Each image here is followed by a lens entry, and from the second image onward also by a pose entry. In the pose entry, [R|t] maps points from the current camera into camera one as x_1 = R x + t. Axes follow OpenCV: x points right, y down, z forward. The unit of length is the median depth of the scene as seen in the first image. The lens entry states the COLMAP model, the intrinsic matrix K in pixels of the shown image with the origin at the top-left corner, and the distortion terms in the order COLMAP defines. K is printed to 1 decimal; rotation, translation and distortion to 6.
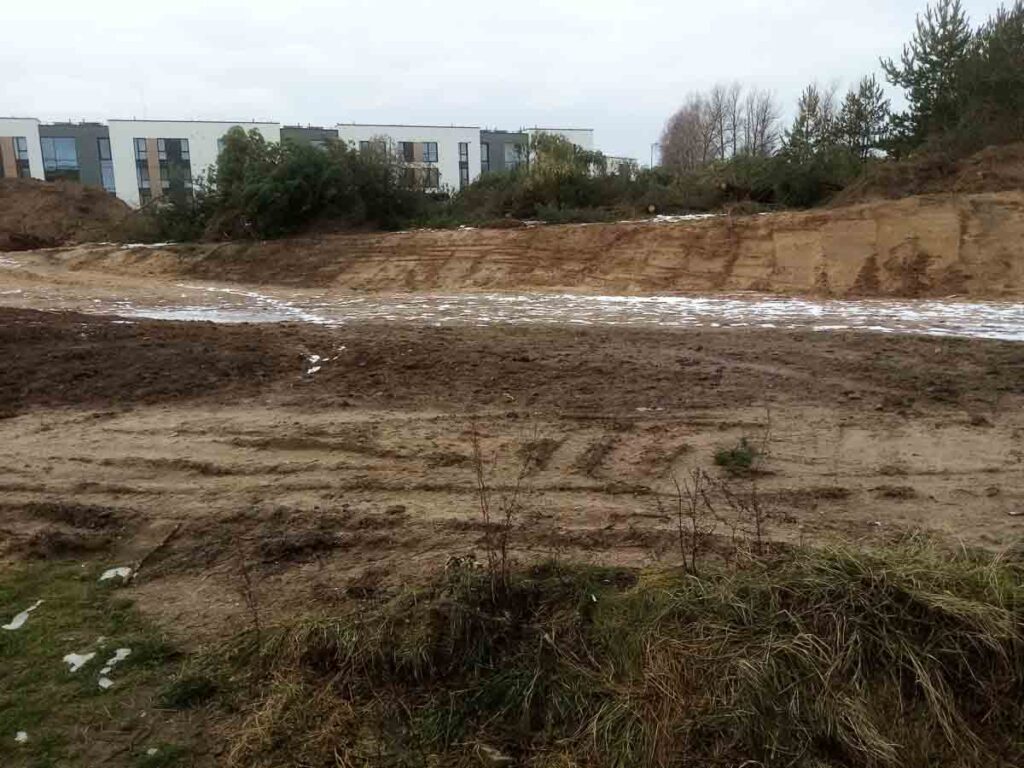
lens RADIAL K [[808.7, 0, 512.0], [0, 808.7, 384.0], [0, 0, 1]] dist [0.070752, -0.152532]
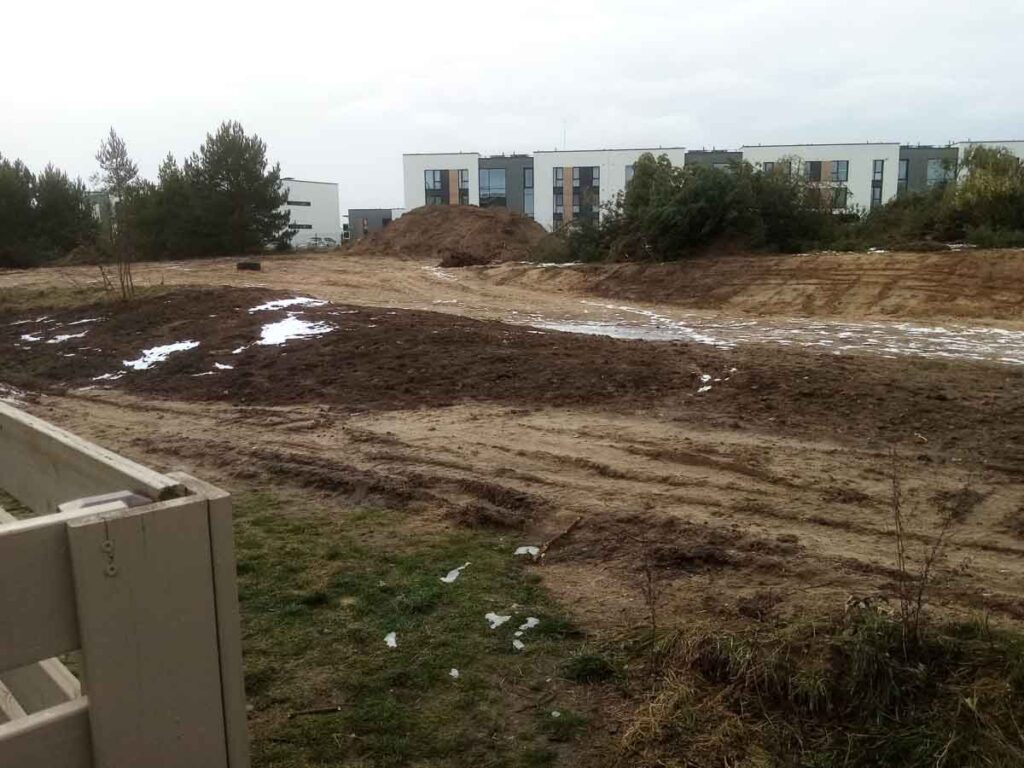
lens RADIAL K [[808.7, 0, 512.0], [0, 808.7, 384.0], [0, 0, 1]] dist [0.070752, -0.152532]
pose [[0.892638, 0.084846, -0.442716, -0.015879], [-0.096492, 0.995326, -0.003802, 0.004881], [0.440325, 0.046112, 0.896654, -0.017954]]
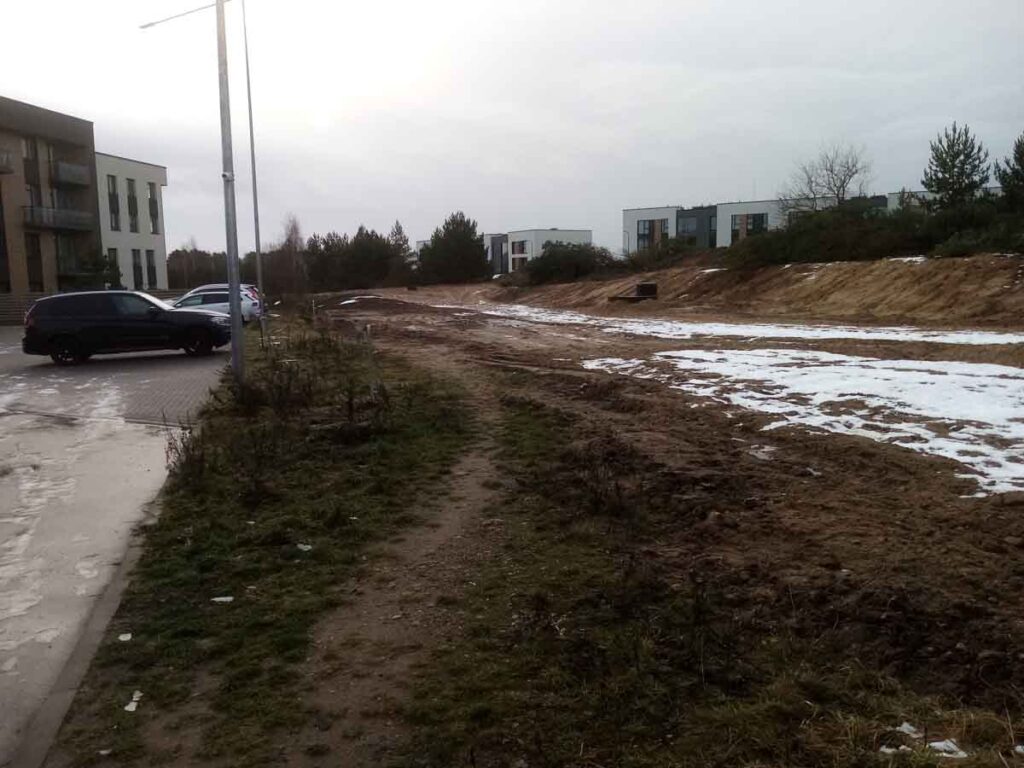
lens RADIAL K [[808.7, 0, 512.0], [0, 808.7, 384.0], [0, 0, 1]] dist [0.070752, -0.152532]
pose [[0.612379, 0.113151, -0.782425, 6.391194], [-0.155519, 0.987607, 0.021104, 0.317717], [0.775116, 0.108758, 0.622387, -2.312485]]
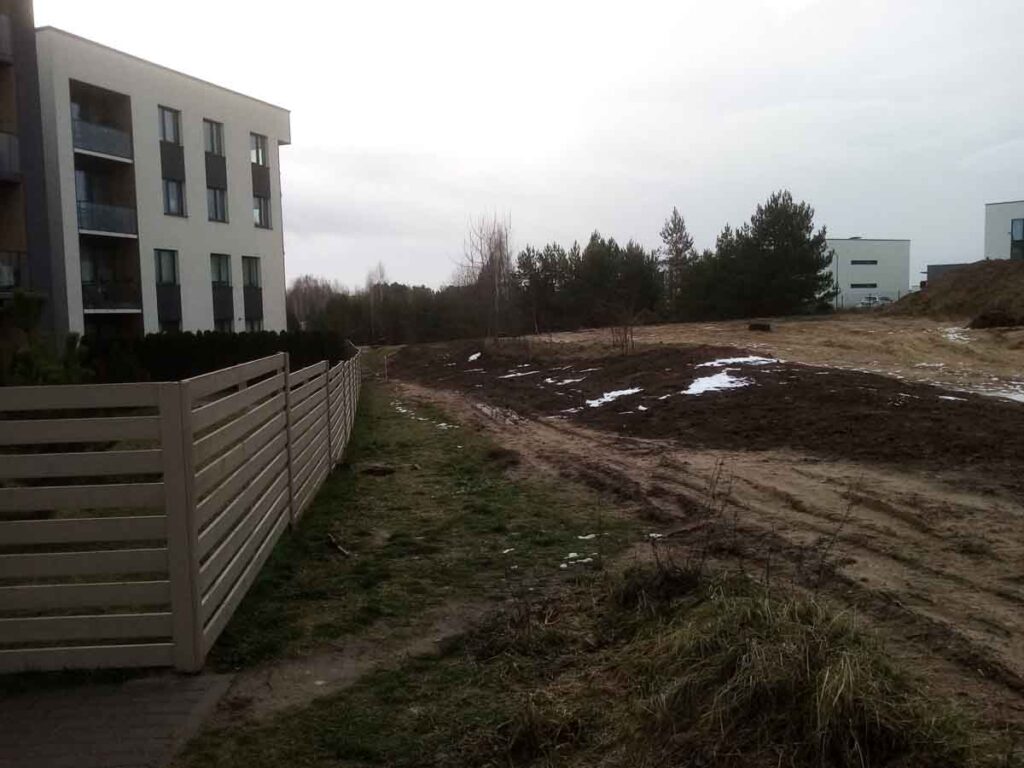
lens RADIAL K [[808.7, 0, 512.0], [0, 808.7, 384.0], [0, 0, 1]] dist [0.070752, -0.152532]
pose [[0.413217, 0.090221, -0.906152, 0.494111], [-0.172461, 0.984825, 0.019410, -0.025986], [0.894153, 0.148256, 0.422506, 0.020844]]
